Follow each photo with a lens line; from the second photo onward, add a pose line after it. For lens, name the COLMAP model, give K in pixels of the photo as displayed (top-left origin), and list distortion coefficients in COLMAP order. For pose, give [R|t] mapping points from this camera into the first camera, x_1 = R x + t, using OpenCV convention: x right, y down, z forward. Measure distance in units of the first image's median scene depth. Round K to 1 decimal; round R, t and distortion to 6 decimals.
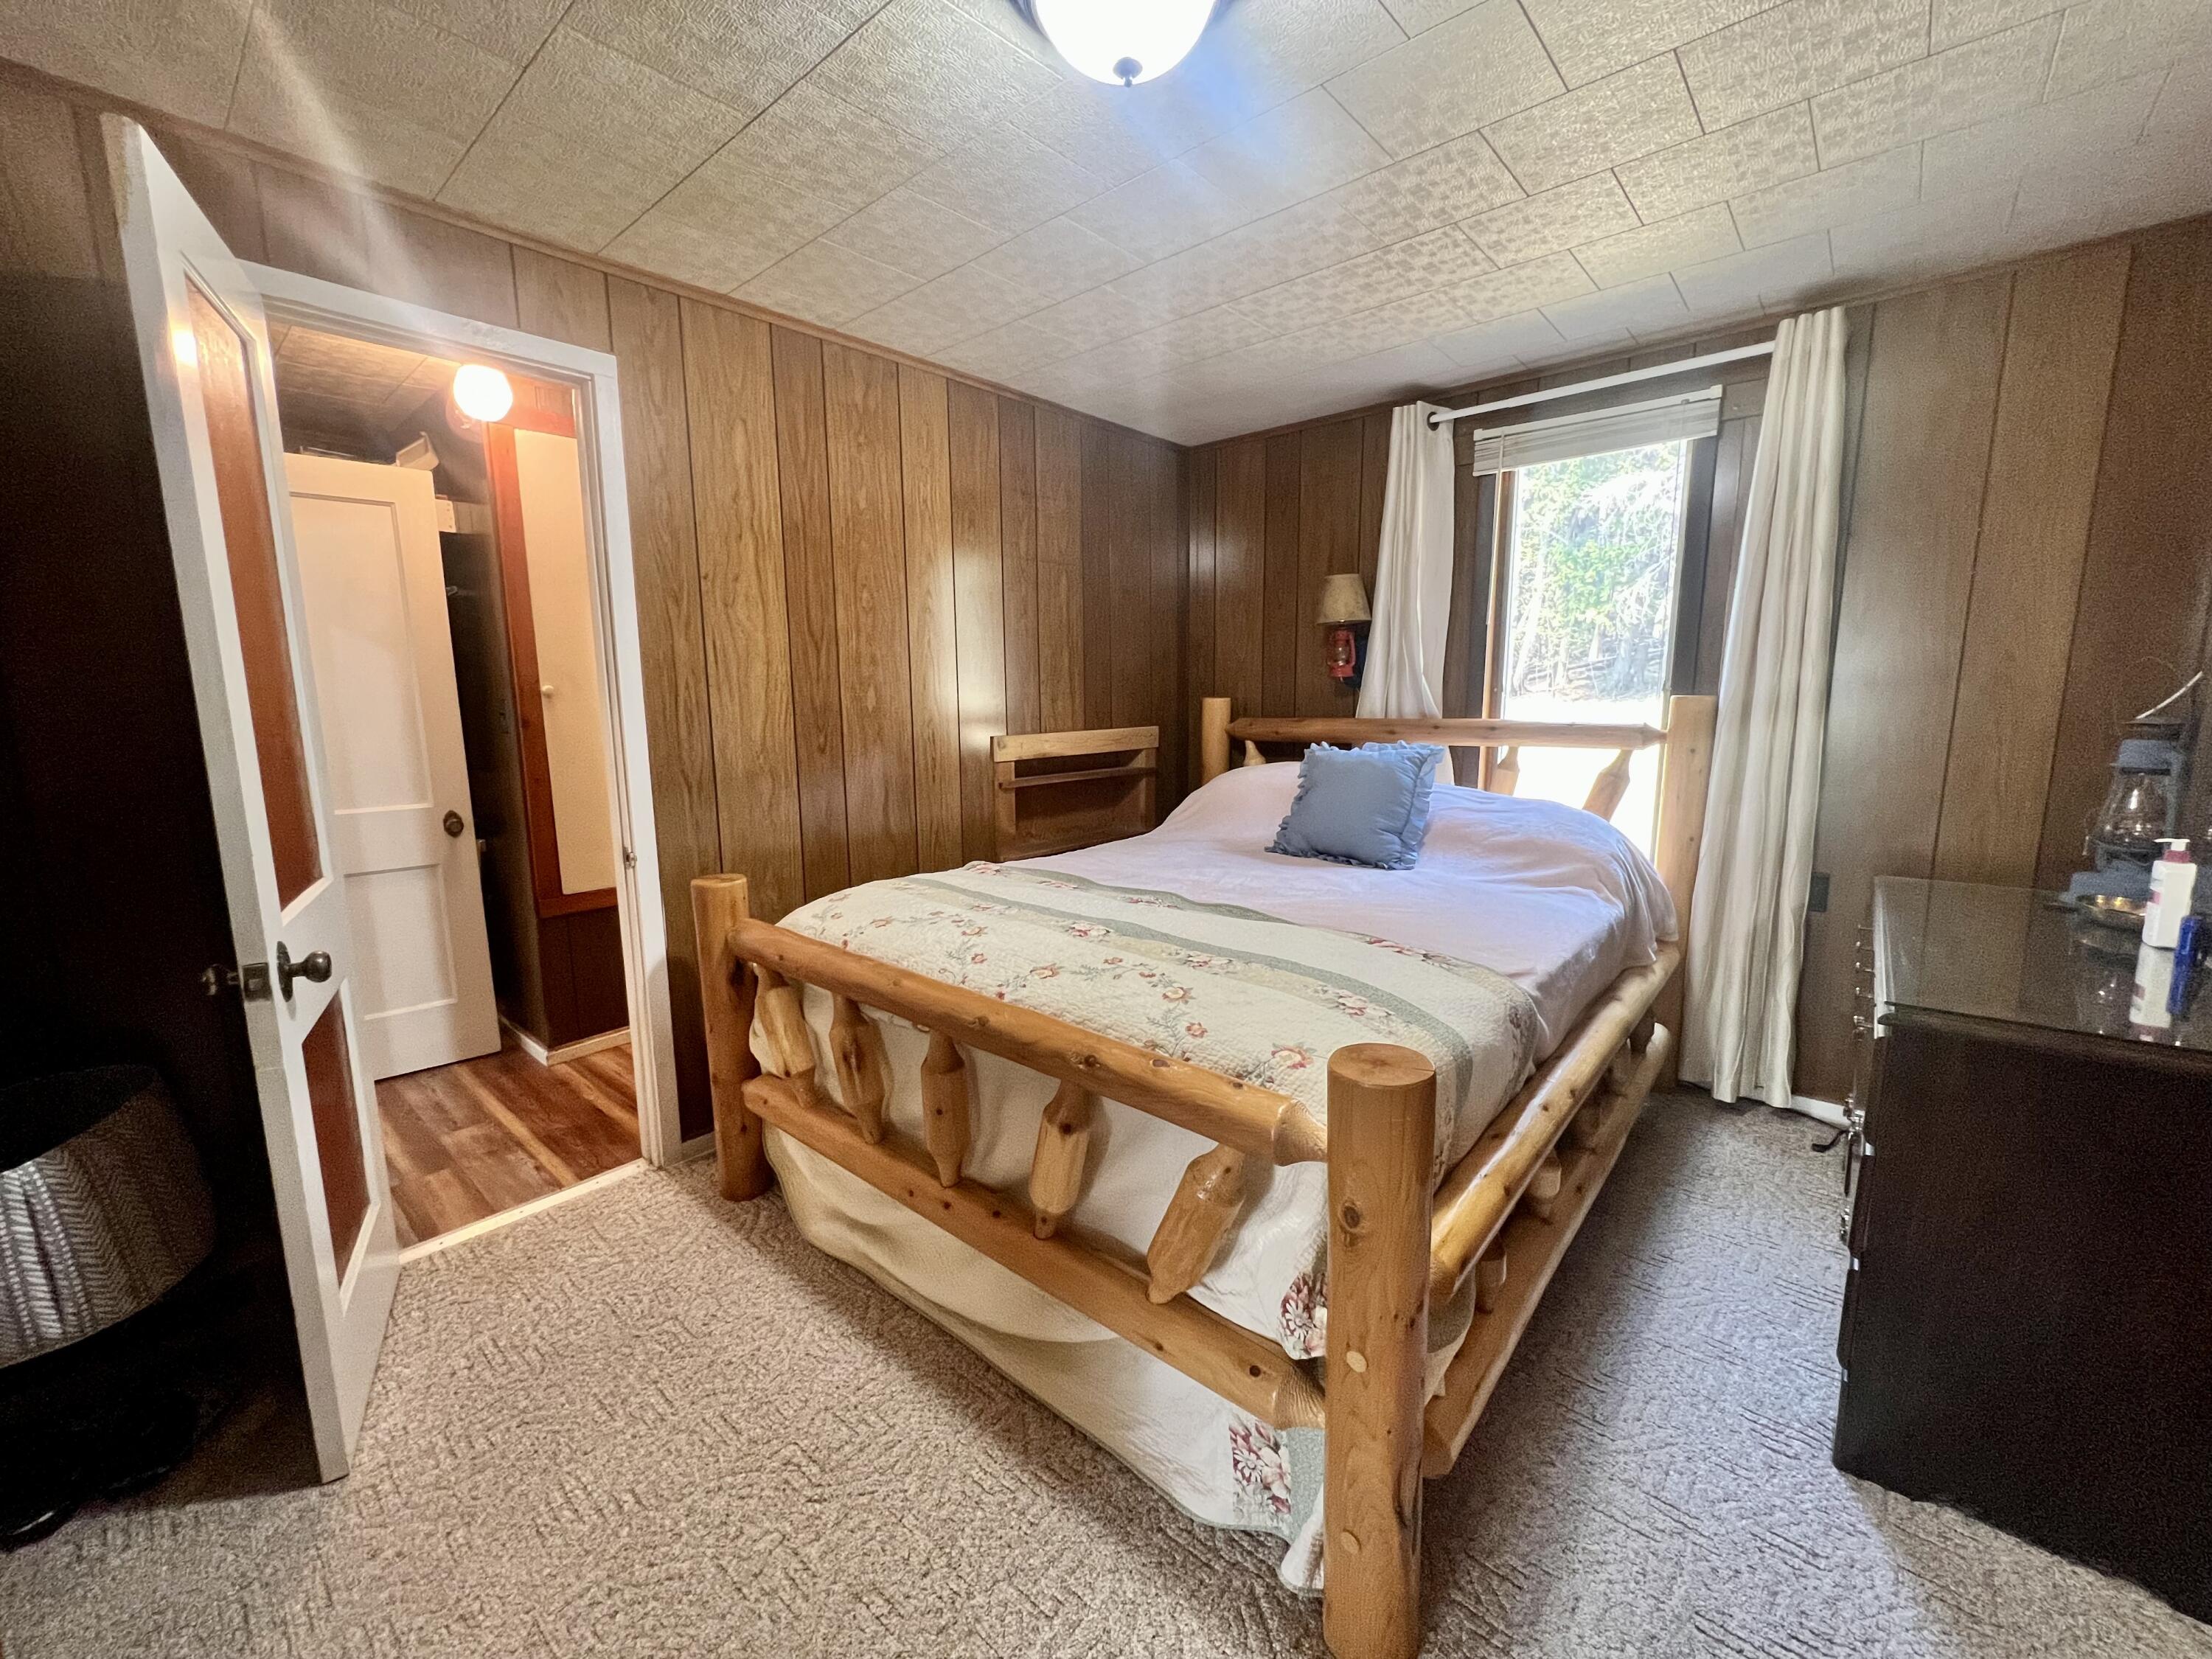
lens RADIAL K [[883.2, 0, 1102.4], [0, 883.2, 827.1], [0, 0, 1]] dist [-0.002961, 0.001119]
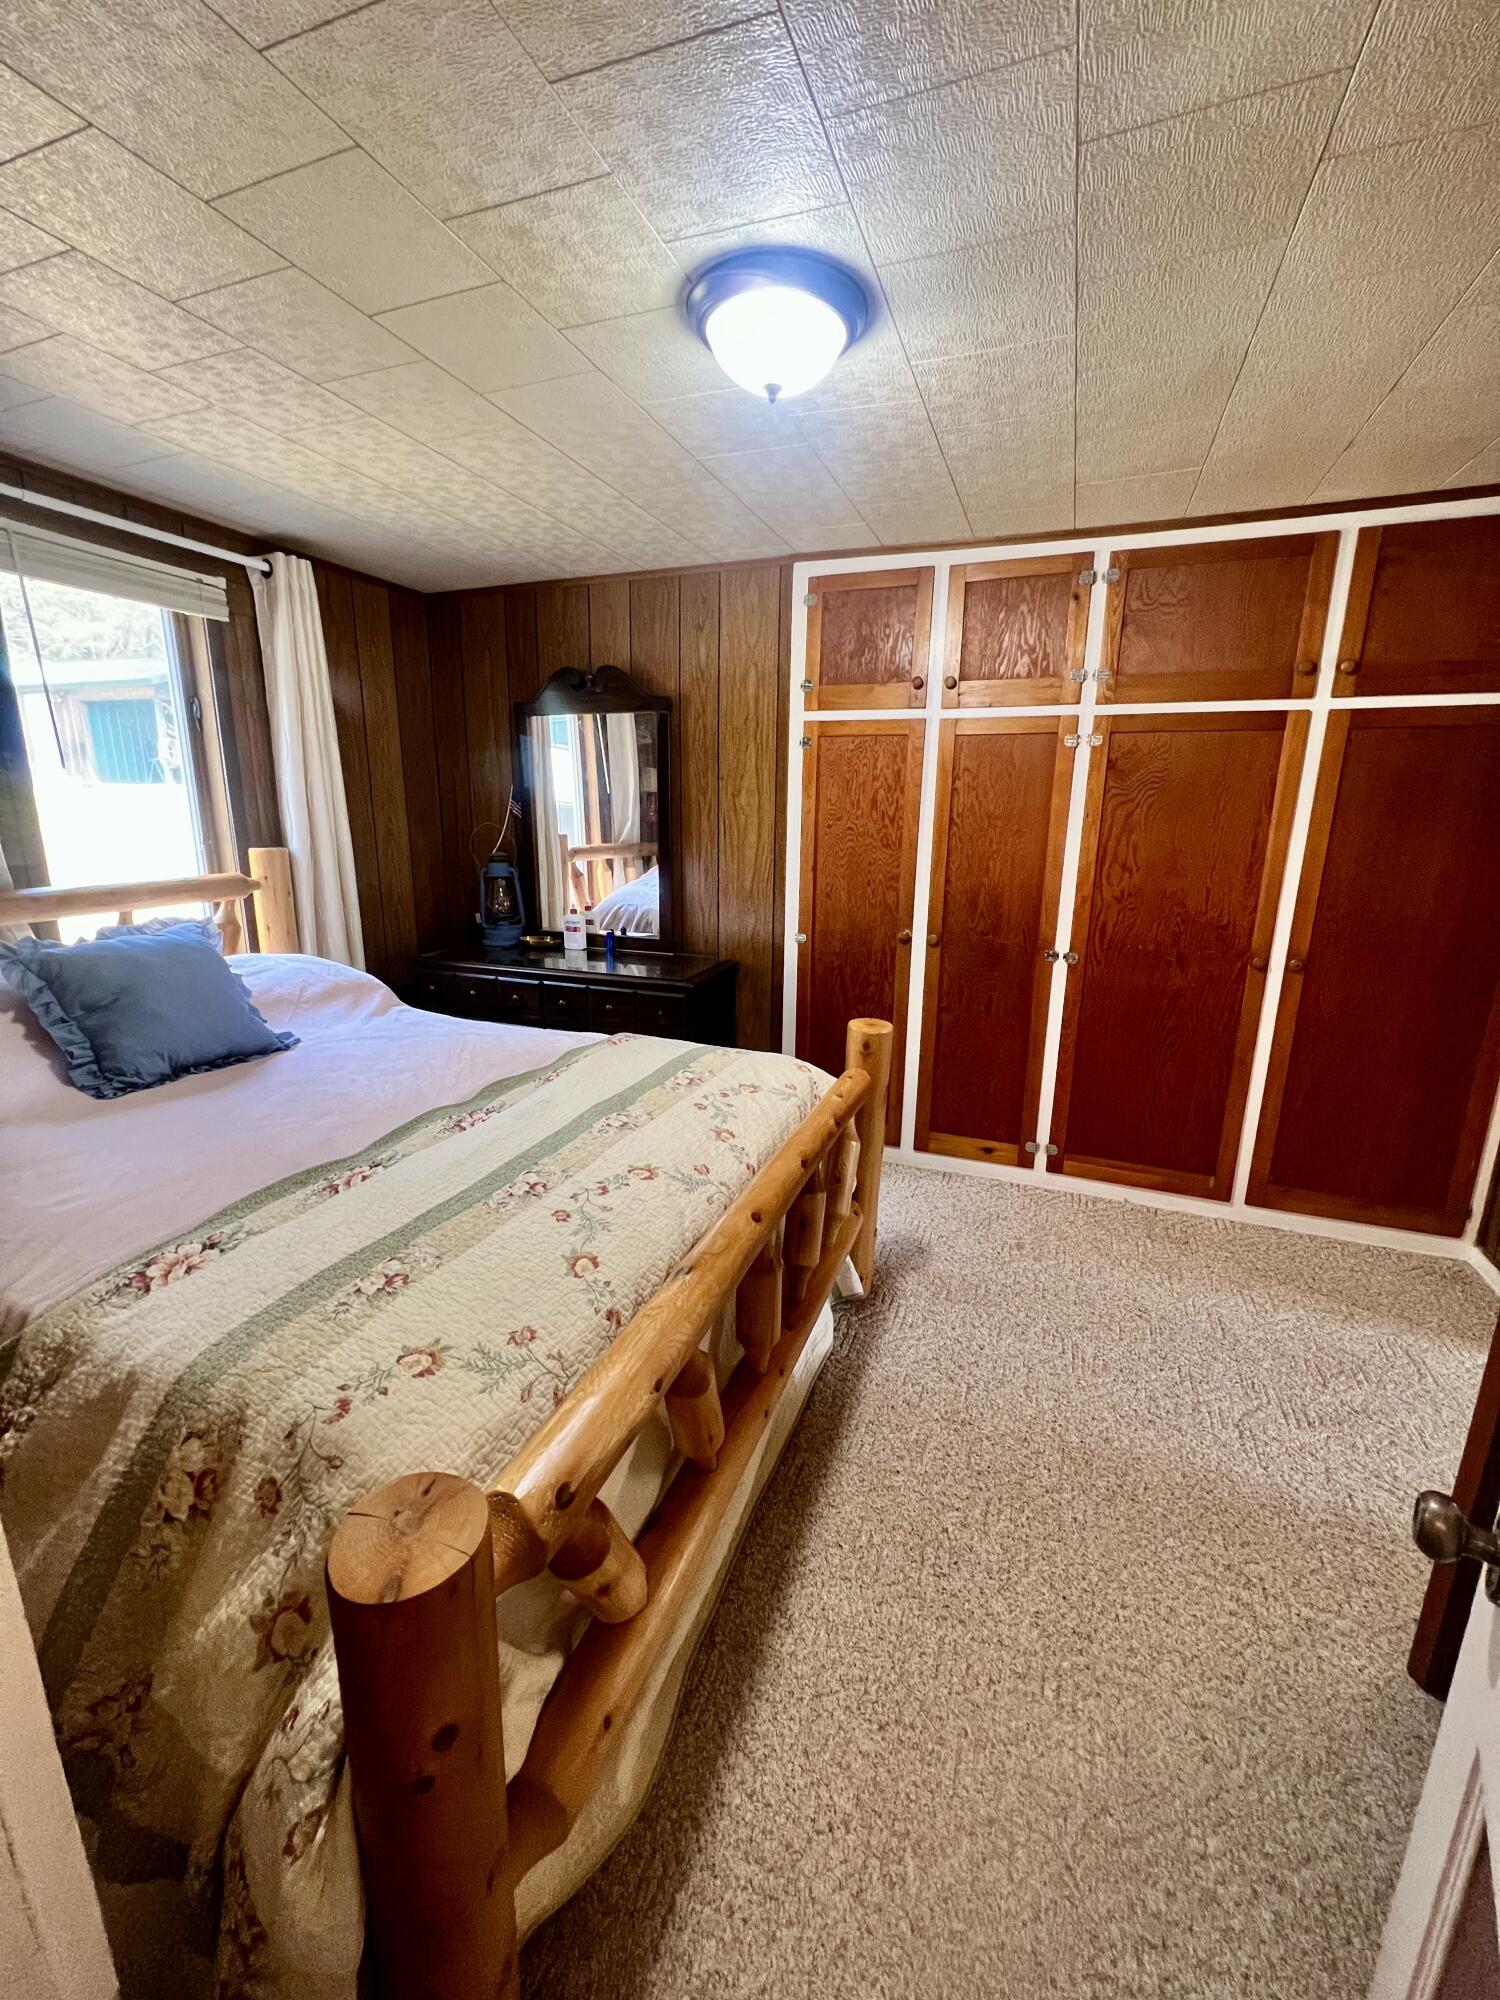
lens RADIAL K [[798.5, 0, 750.7], [0, 798.5, 994.7], [0, 0, 1]] dist [-0.002961, 0.001119]
pose [[-0.343674, -0.210252, 0.915250, -0.869032], [0.134557, 0.953533, 0.269572, -0.242638], [-0.929399, 0.215799, -0.299414, 1.128113]]
